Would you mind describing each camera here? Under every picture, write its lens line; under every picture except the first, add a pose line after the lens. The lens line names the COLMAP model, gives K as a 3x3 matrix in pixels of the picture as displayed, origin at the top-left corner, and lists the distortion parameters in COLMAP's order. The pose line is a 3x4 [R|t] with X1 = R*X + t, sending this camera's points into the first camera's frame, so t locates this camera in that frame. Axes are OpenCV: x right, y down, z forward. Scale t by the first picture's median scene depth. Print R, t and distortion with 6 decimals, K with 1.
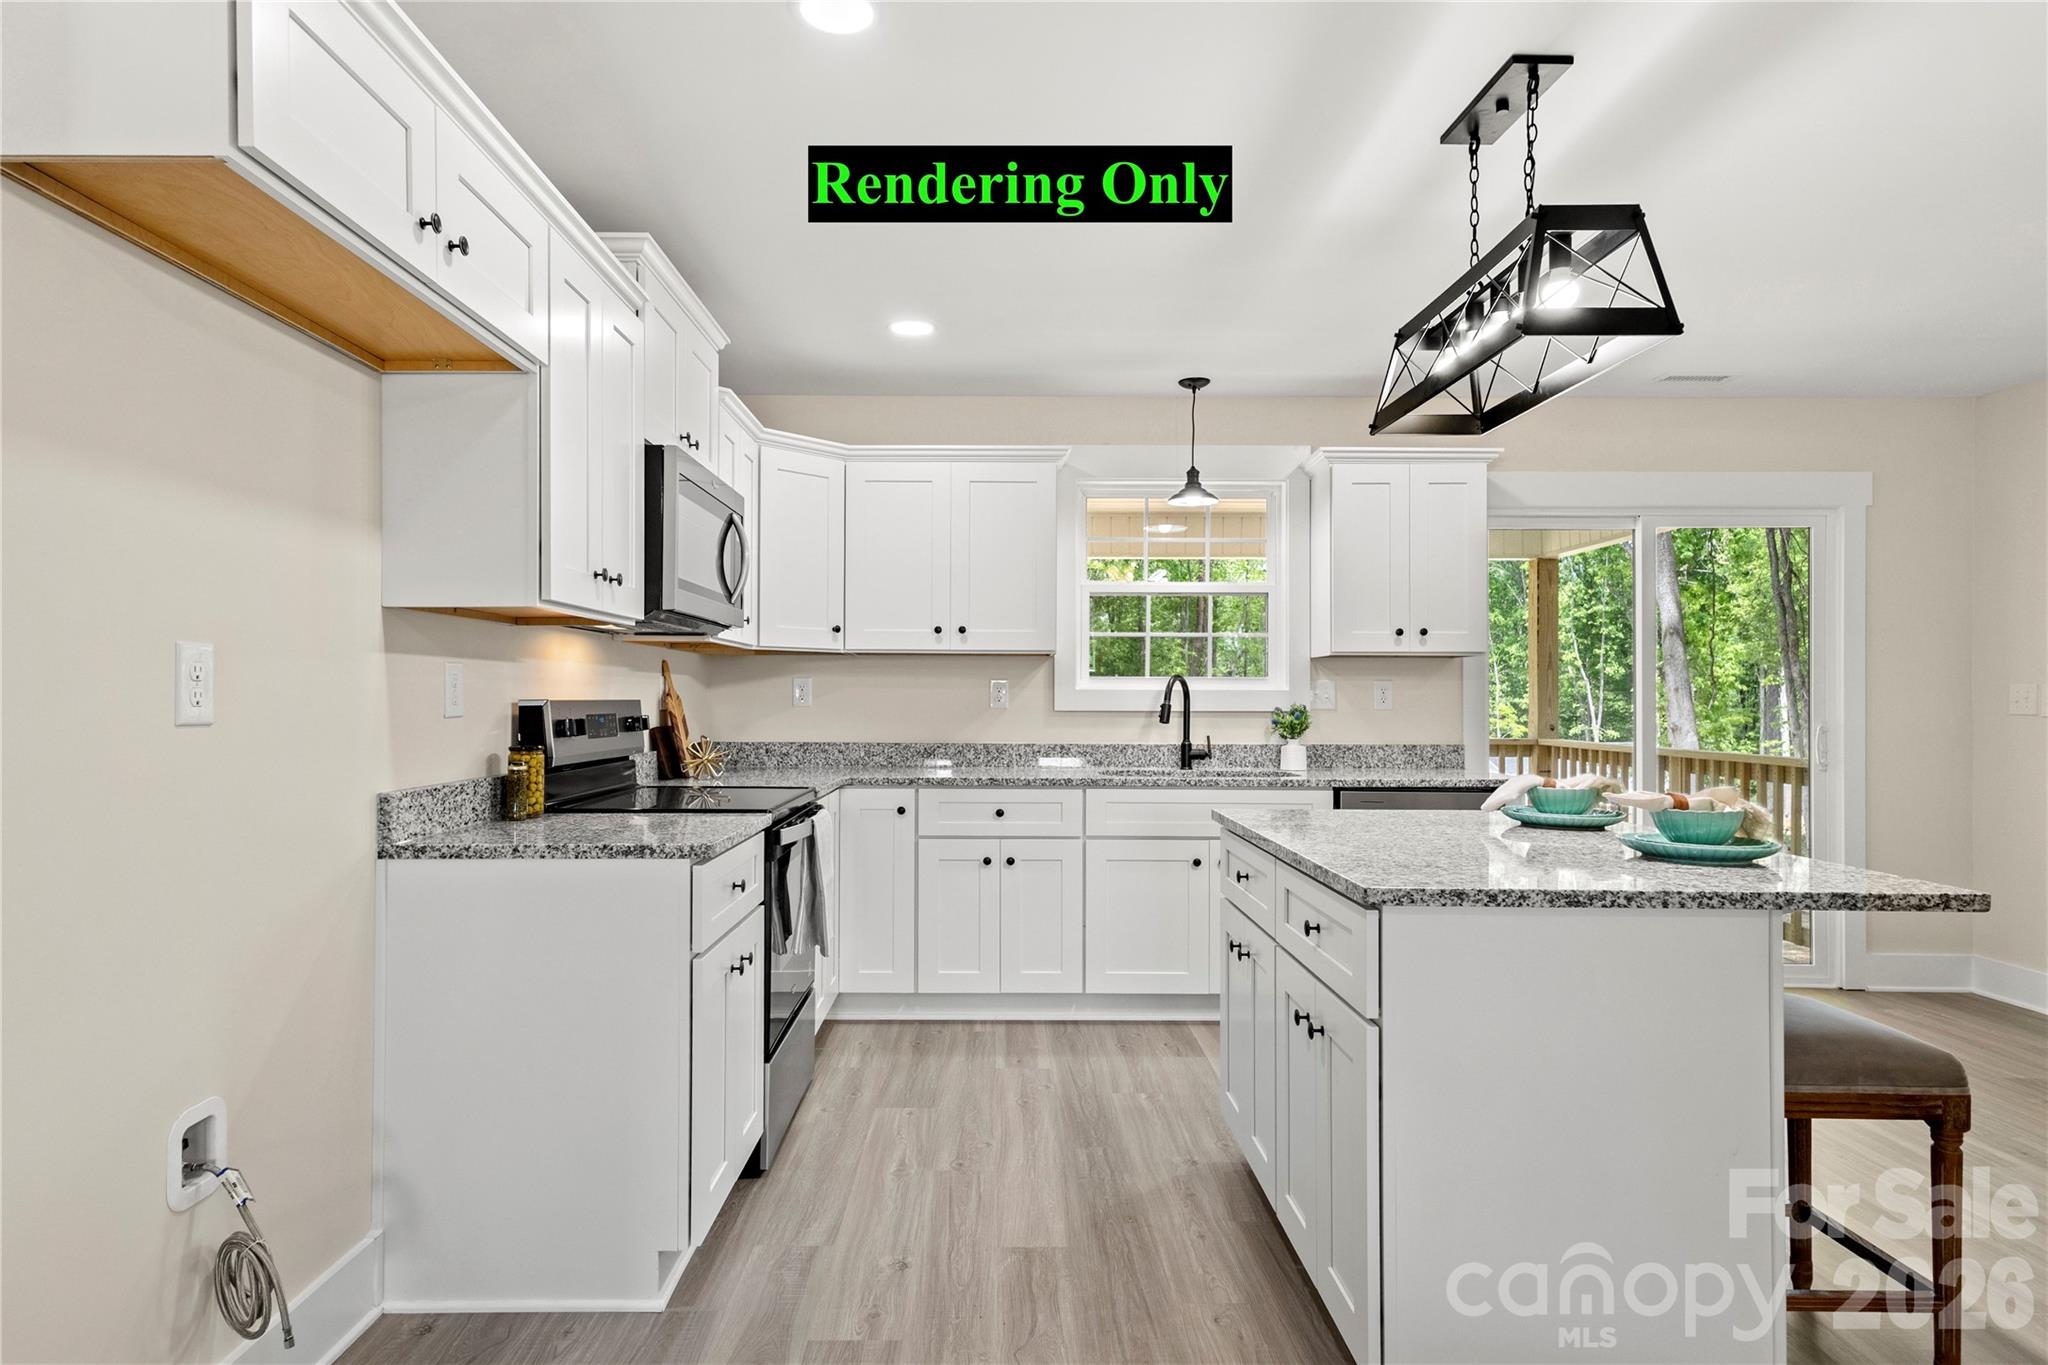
lens RADIAL K [[1156.8, 0, 999.5], [0, 1156.8, 689.5], [0, 0, 1]] dist [0.002567, 0.000383]
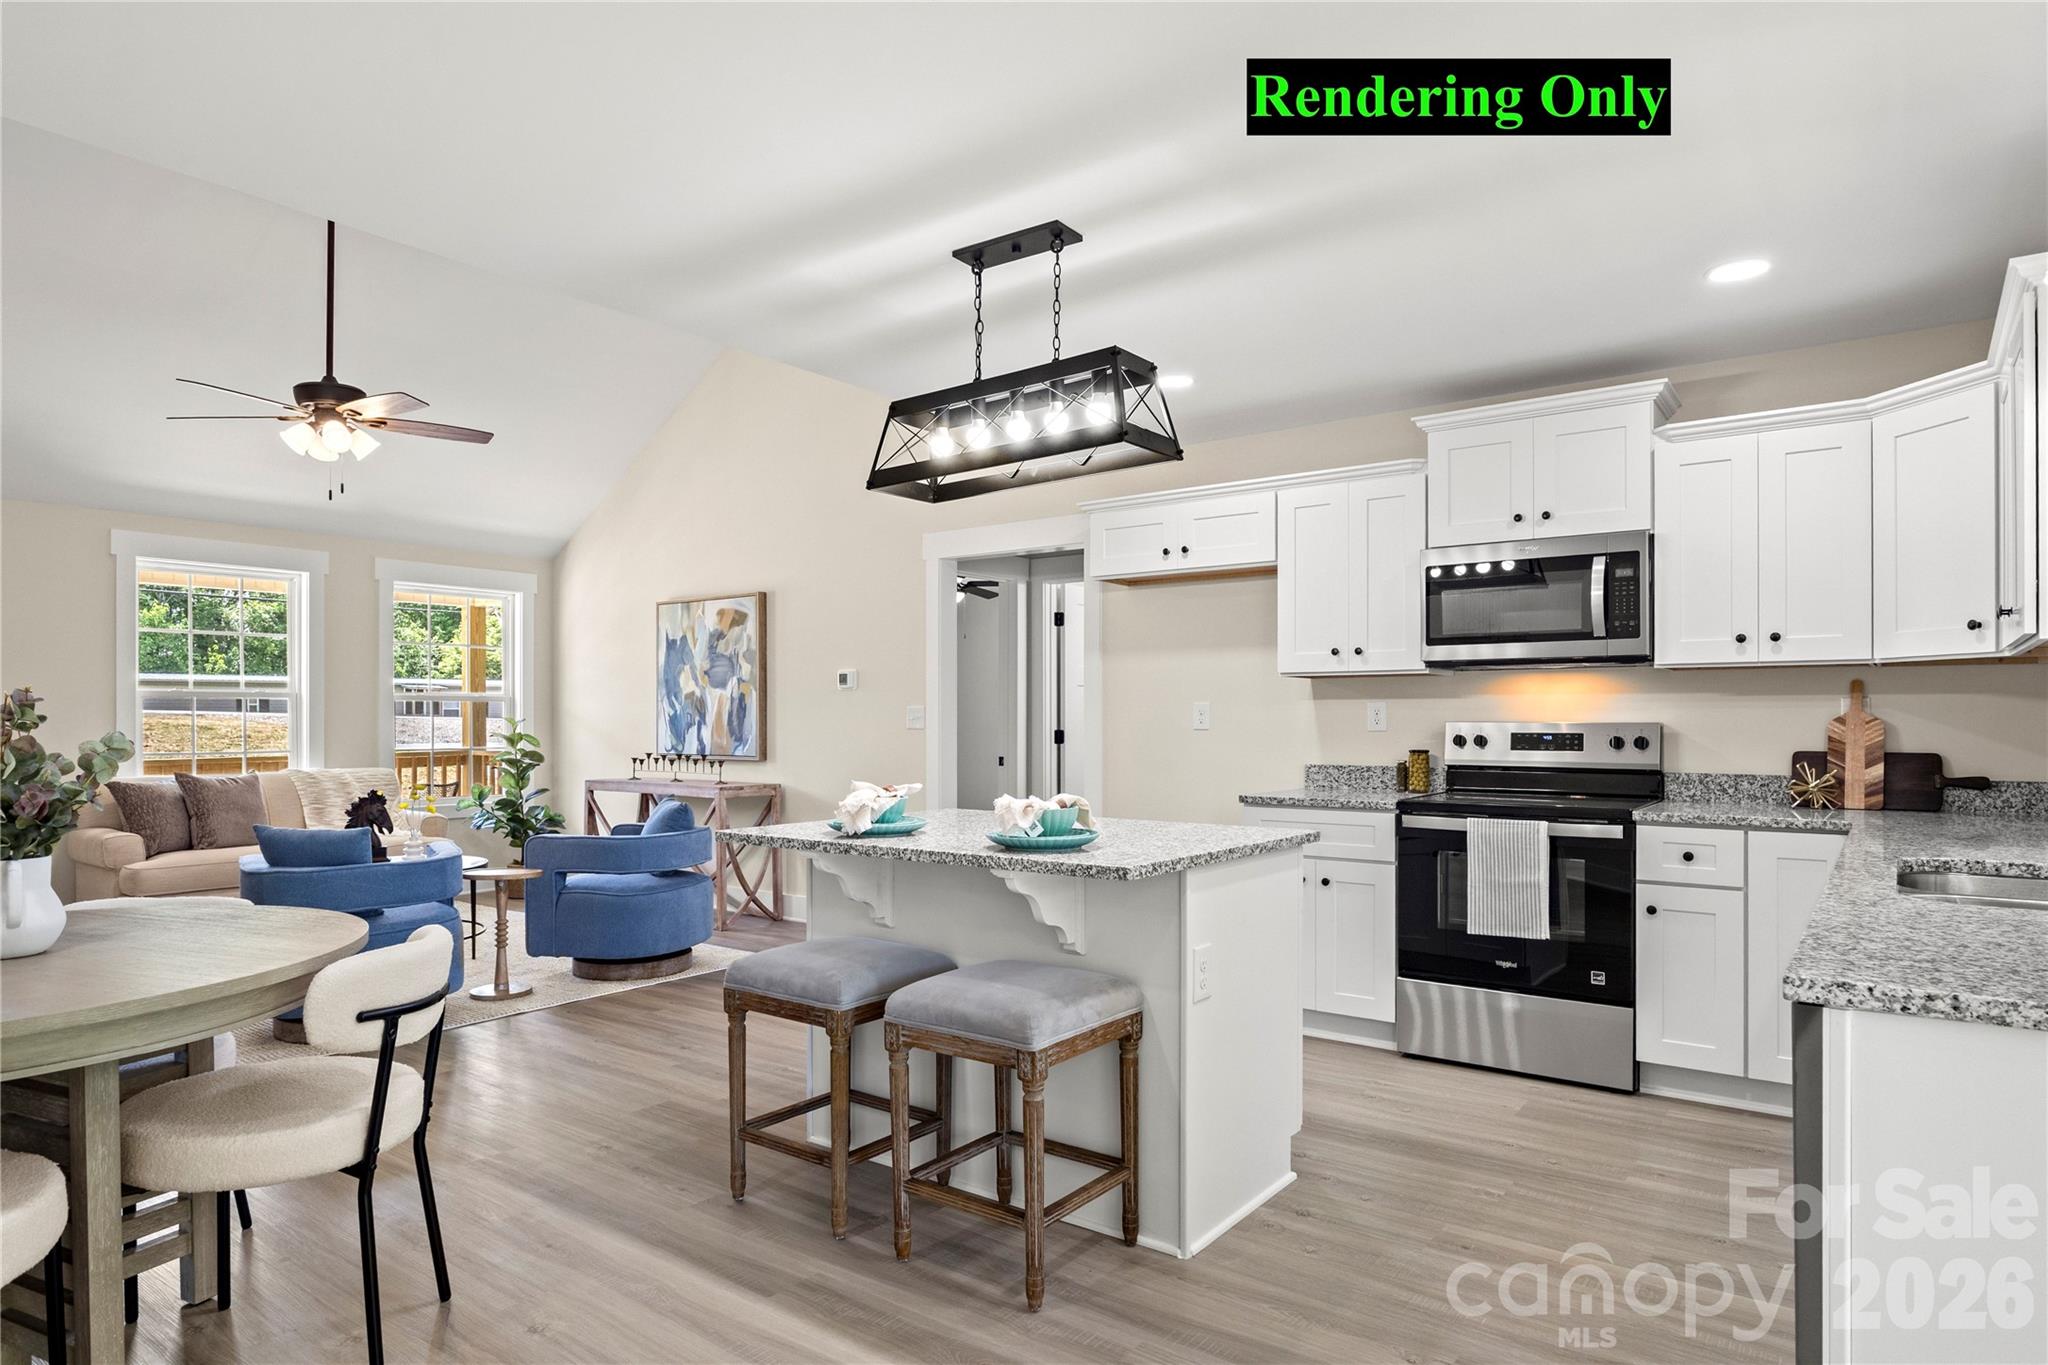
lens RADIAL K [[1192.7, 0, 1022.8], [0, 1192.7, 721.0], [0, 0, 1]] dist [0.000656, 0.000368]
pose [[-0.610784, -0.001304, -0.791796, 0.779548], [0.004466, 0.999977, -0.005091, 0.008050], [0.791785, -0.006646, -0.610764, 0.959798]]
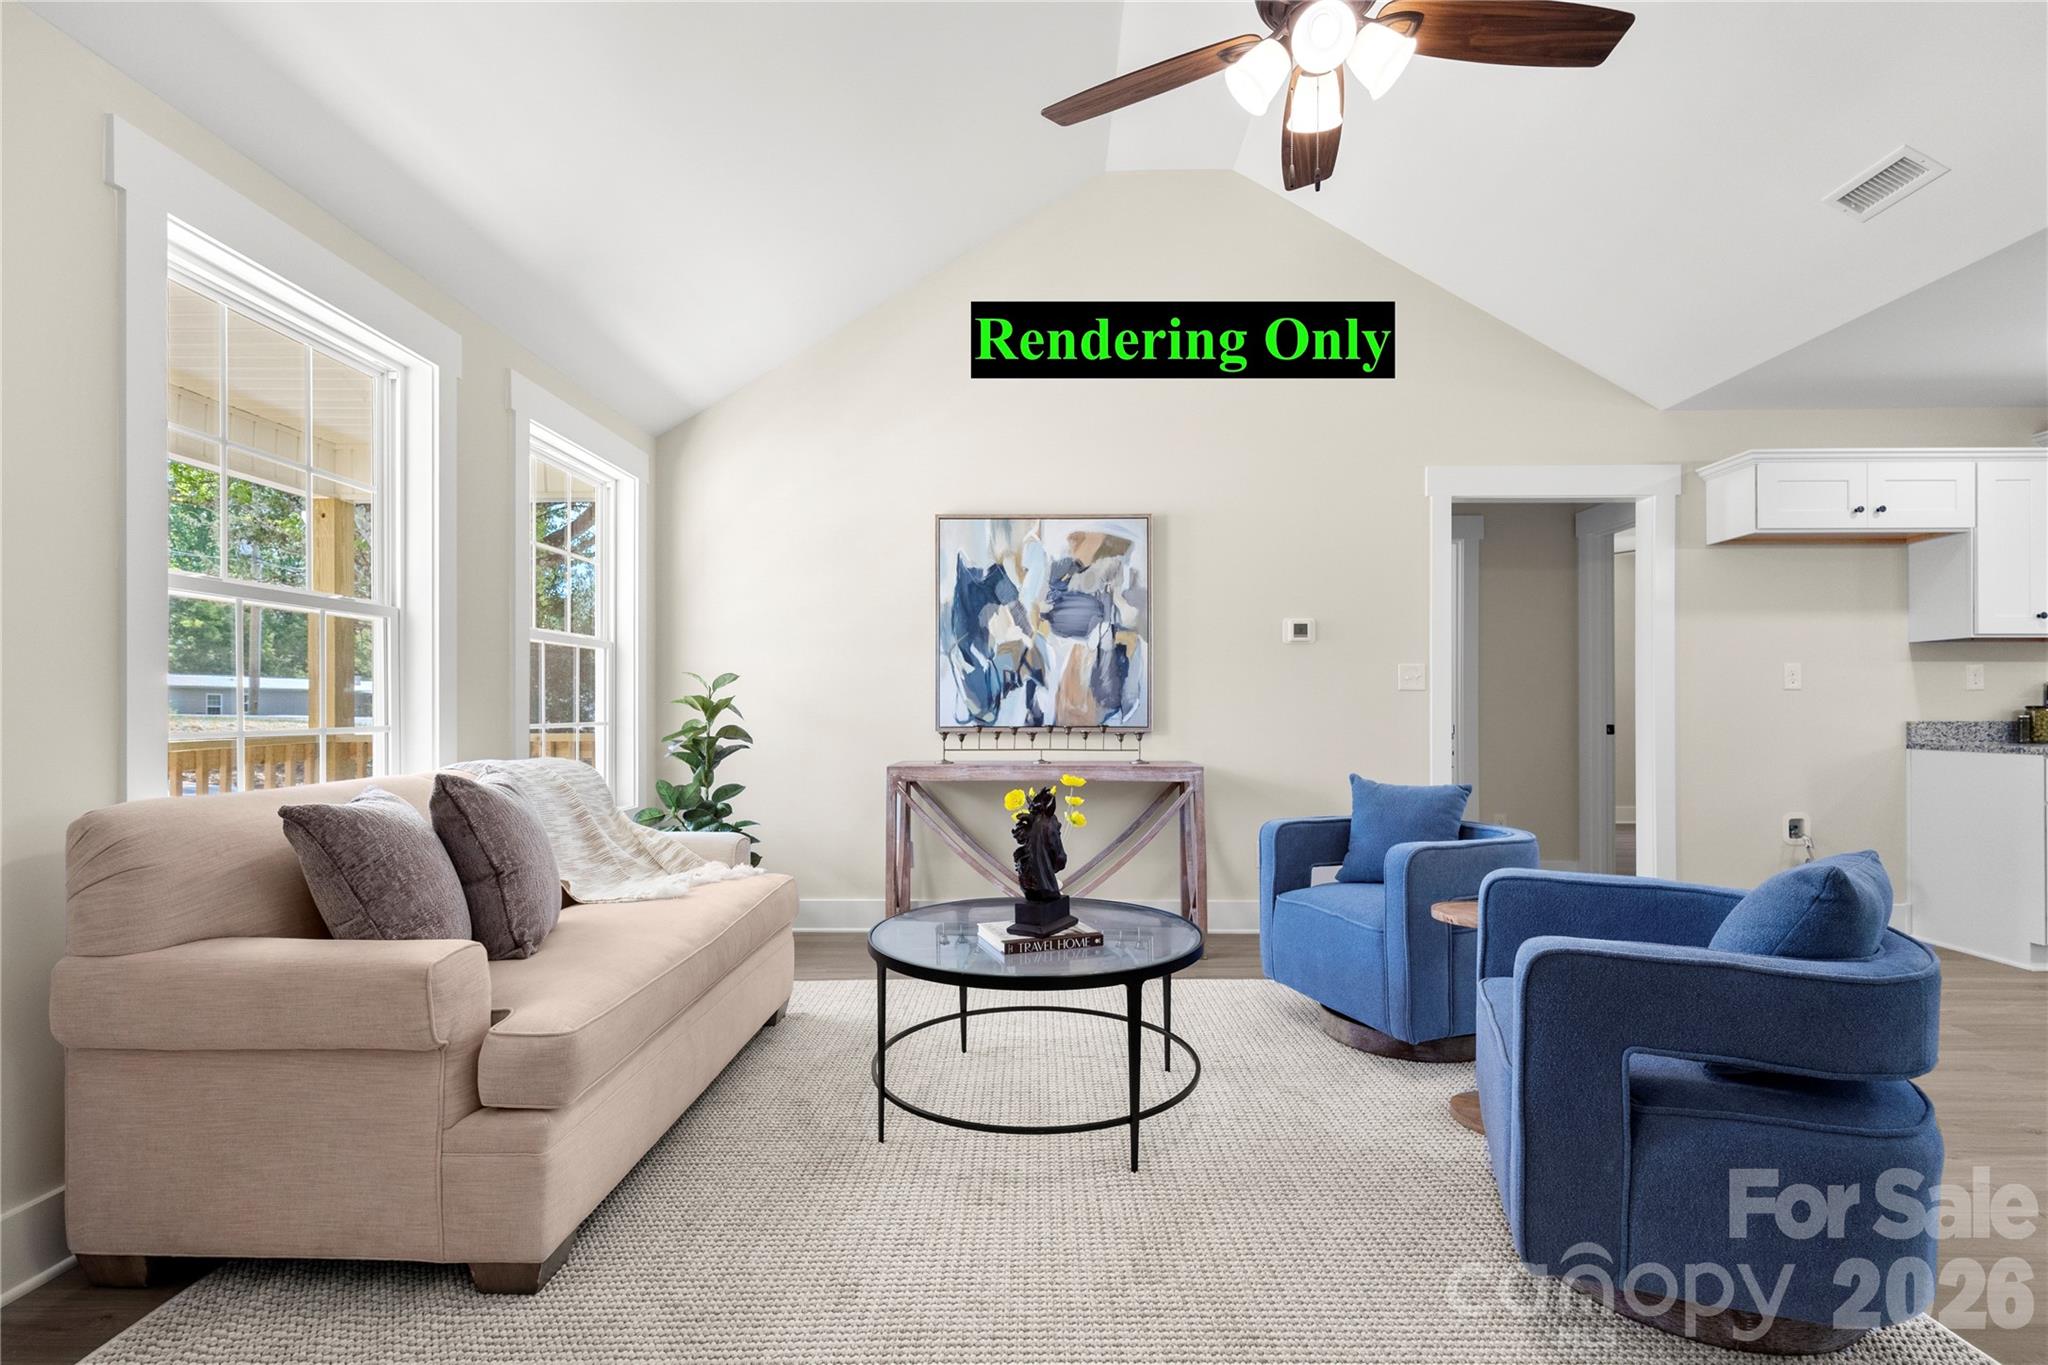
lens RADIAL K [[955.4, 0, 1024.5], [0, 955.4, 706.5], [0, 0, 1]] dist [0.005311, 0.000360]
pose [[-0.022181, -0.003651, -0.999747, 0.726284], [0.006275, 0.999973, -0.003791, 0.027549], [0.999734, -0.006357, -0.022158, -0.378476]]
